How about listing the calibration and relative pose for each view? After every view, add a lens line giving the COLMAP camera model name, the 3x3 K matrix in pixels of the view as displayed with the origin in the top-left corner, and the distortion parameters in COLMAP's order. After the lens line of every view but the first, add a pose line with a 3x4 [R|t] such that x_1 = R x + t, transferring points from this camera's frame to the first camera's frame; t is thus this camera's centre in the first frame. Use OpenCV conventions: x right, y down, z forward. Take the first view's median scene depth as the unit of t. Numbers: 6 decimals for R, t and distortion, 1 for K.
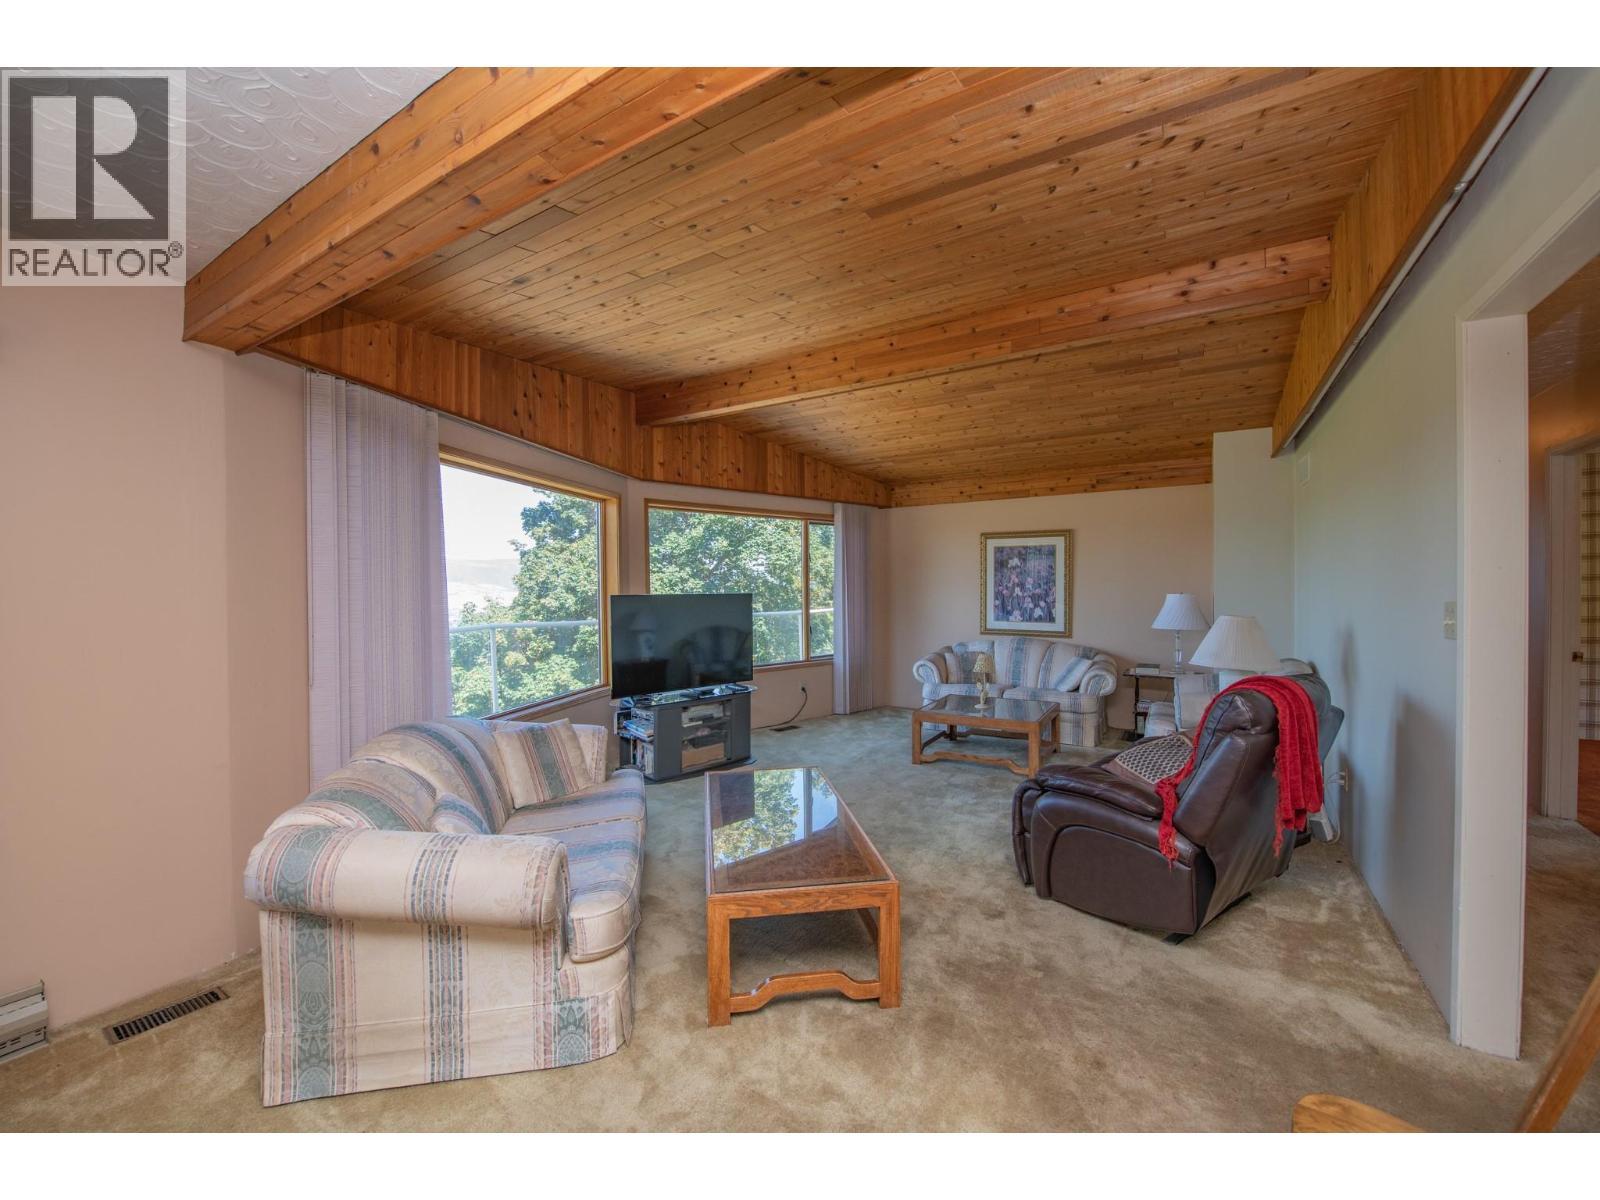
lens RADIAL K [[642.2, 0, 799.3], [0, 642.2, 595.7], [0, 0, 1]] dist [-0.012883, -0.003392]
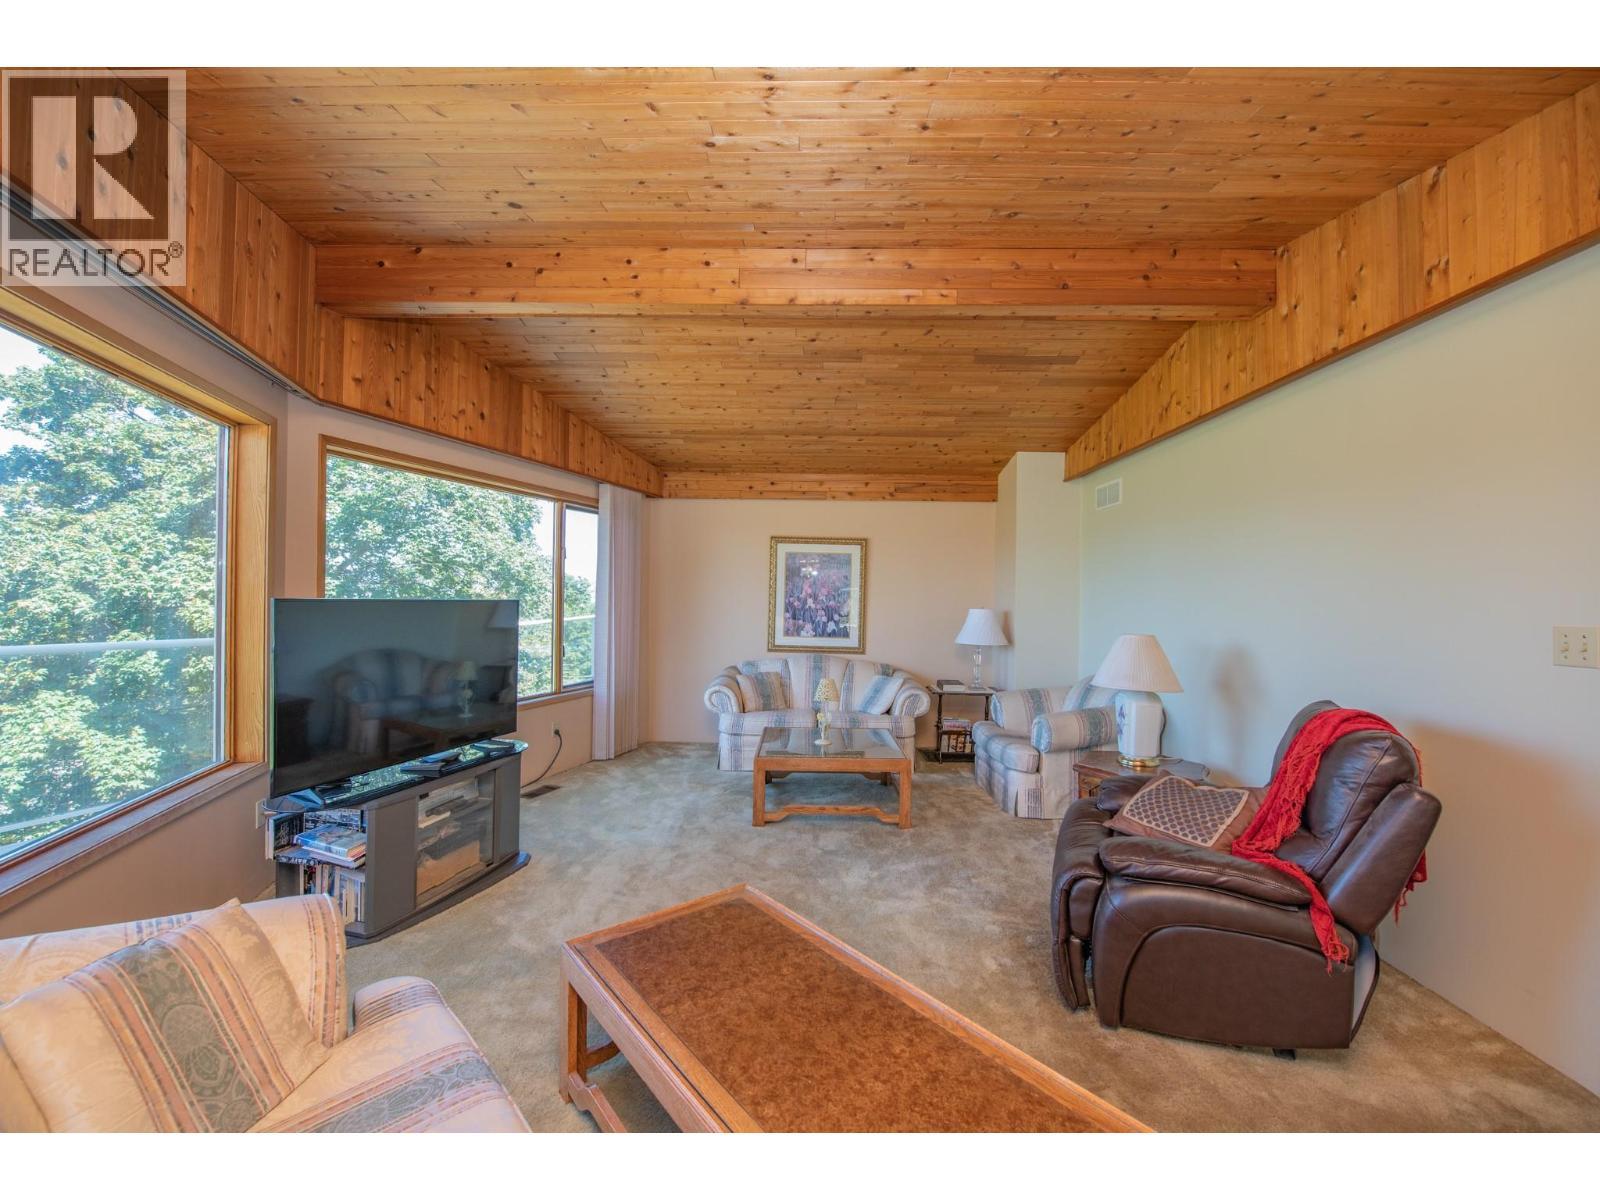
lens RADIAL K [[642.2, 0, 799.3], [0, 642.2, 595.7], [0, 0, 1]] dist [-0.012883, -0.003392]
pose [[0.862411, 0.023478, 0.505663, -0.138207], [-0.016350, 0.999695, -0.018530, -0.000469], [-0.505944, 0.007713, 0.862532, 0.249856]]
